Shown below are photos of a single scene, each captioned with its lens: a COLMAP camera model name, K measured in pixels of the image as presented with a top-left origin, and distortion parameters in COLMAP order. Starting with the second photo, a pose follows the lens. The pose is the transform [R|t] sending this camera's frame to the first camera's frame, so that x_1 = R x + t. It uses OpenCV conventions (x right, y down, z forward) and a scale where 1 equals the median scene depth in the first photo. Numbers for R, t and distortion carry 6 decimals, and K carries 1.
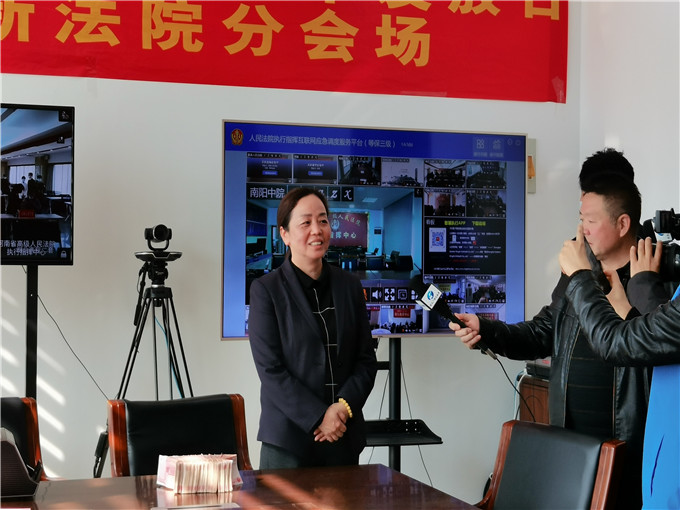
lens RADIAL K [[1318.0, 0, 338.9], [0, 1318.0, 252.8], [0, 0, 1]] dist [0.026240, 0.000000]
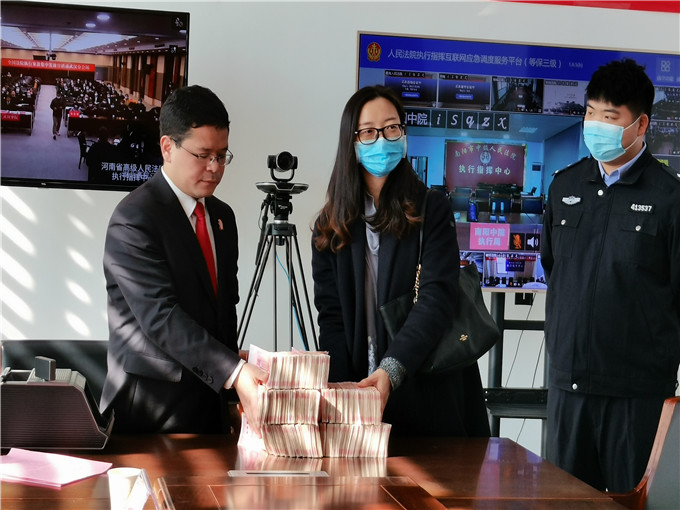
lens RADIAL K [[1318.0, 0, 338.8], [0, 1318.0, 257.1], [0, 0, 1]] dist [0.026240, 0.000000]
pose [[0.984716, 0.043503, -0.168648, 0.049956], [-0.037173, 0.998487, 0.040510, 0.011649], [0.170155, -0.033622, 0.984843, 0.141041]]
